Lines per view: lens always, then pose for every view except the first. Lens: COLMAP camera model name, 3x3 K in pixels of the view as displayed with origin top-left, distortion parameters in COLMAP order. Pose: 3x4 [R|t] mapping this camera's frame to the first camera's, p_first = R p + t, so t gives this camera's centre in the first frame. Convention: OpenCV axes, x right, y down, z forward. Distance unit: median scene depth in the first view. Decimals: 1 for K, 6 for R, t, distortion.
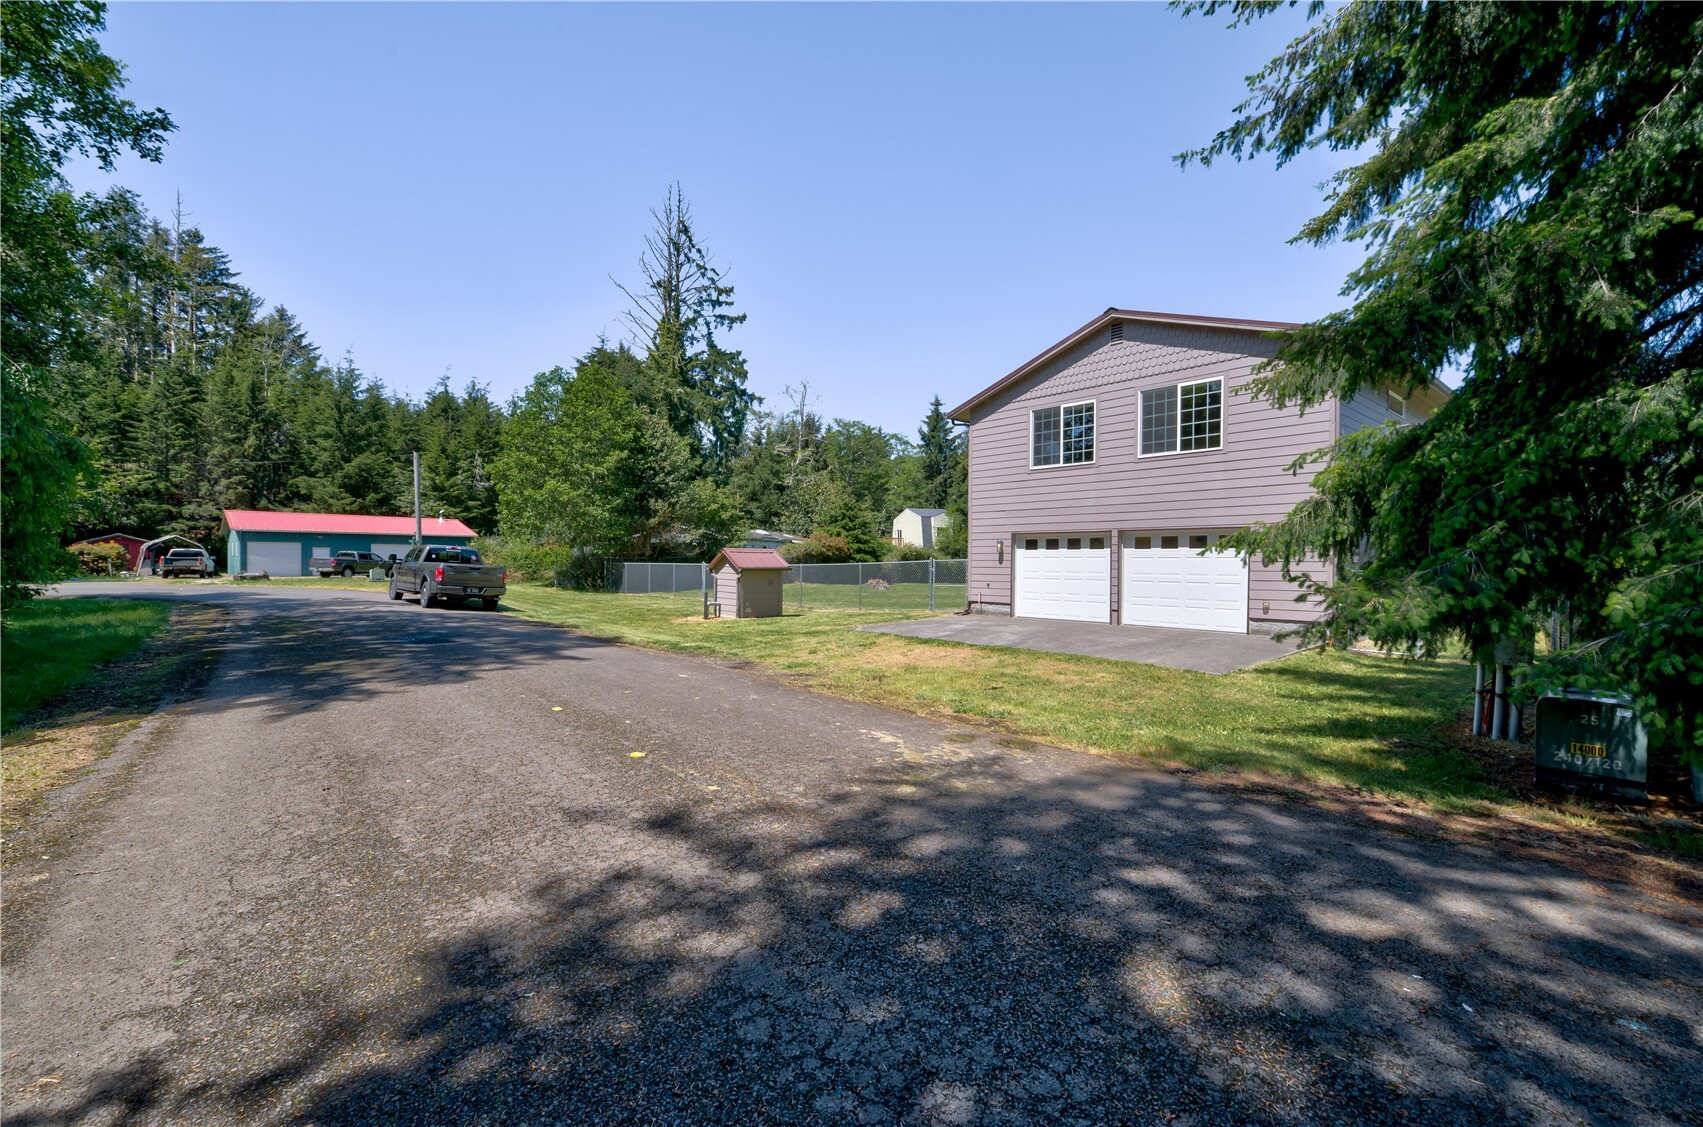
lens RADIAL K [[719.5, 0, 857.1], [0, 719.5, 569.5], [0, 0, 1]] dist [0.000281, 0.000836]
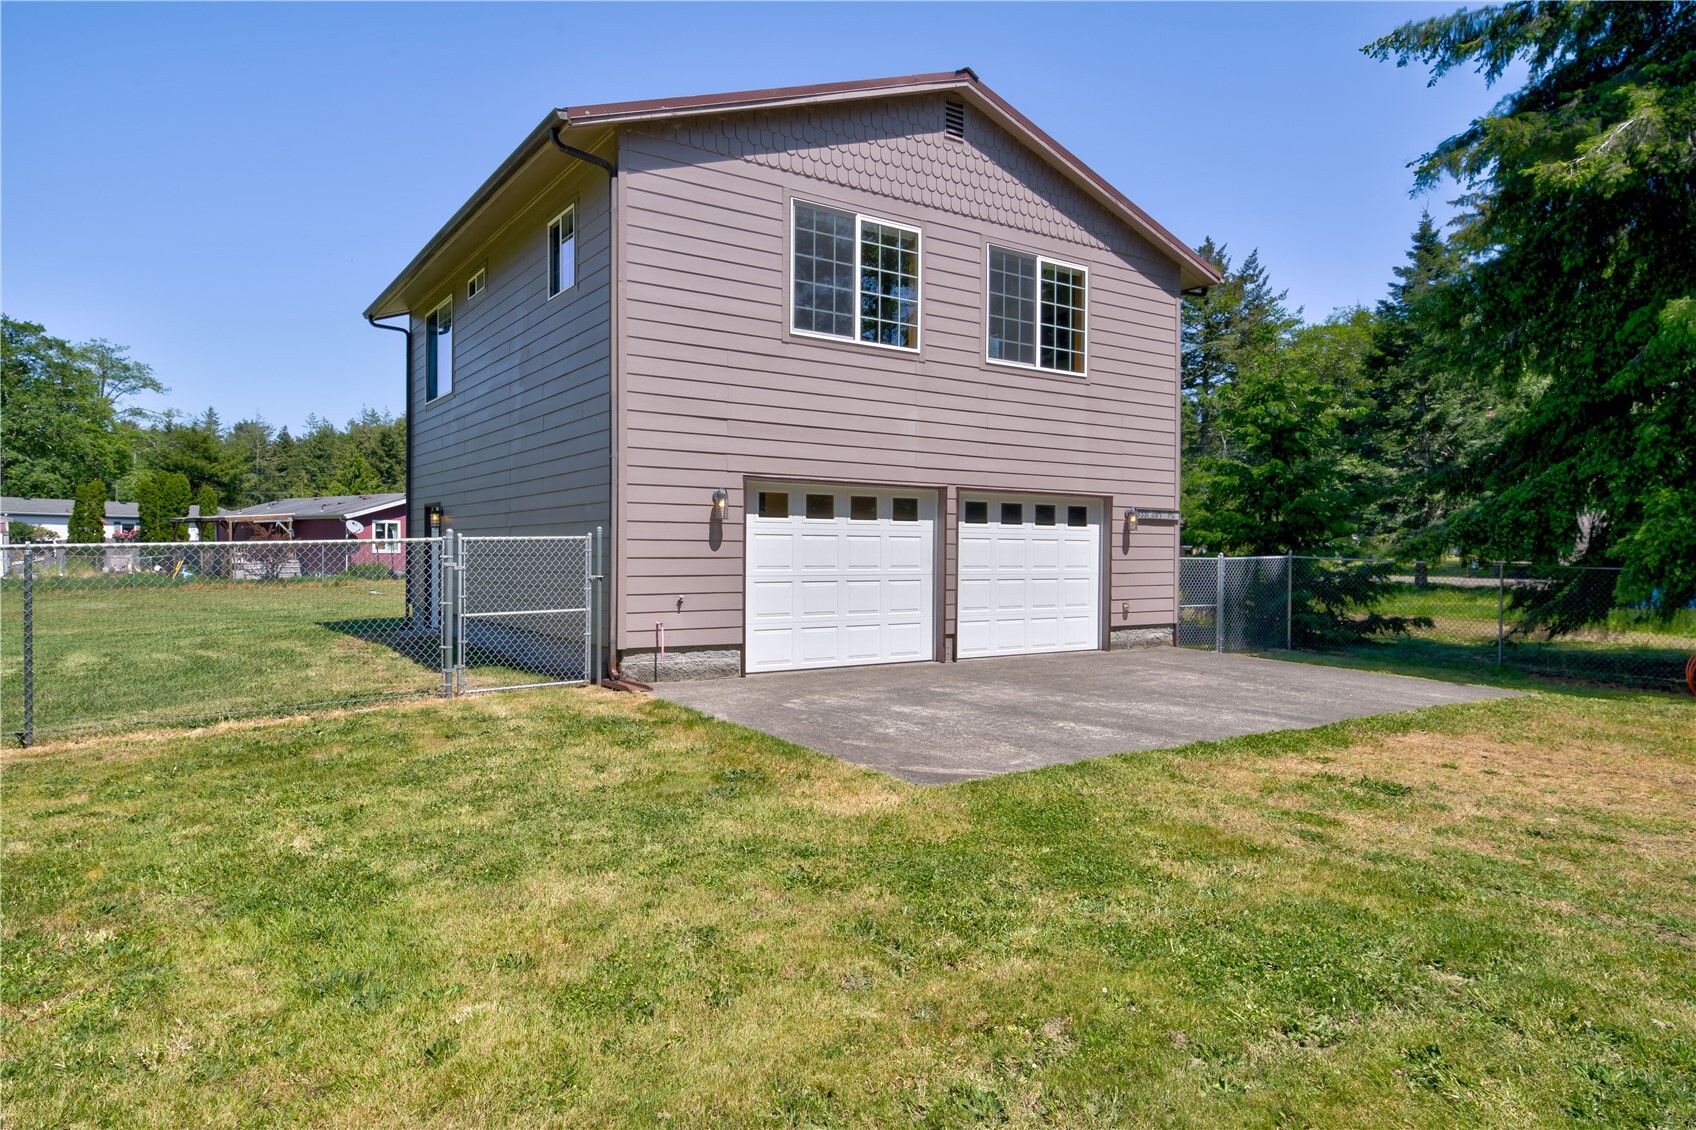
lens RADIAL K [[1030.4, 0, 849.0], [0, 1030.4, 571.0], [0, 0, 1]] dist [0.001039, 0.000775]
pose [[0.125415, -0.021731, 0.991866, -0.407321], [0.004612, 0.999762, 0.021320, -0.008445], [-0.992094, 0.001901, 0.125485, 0.954454]]
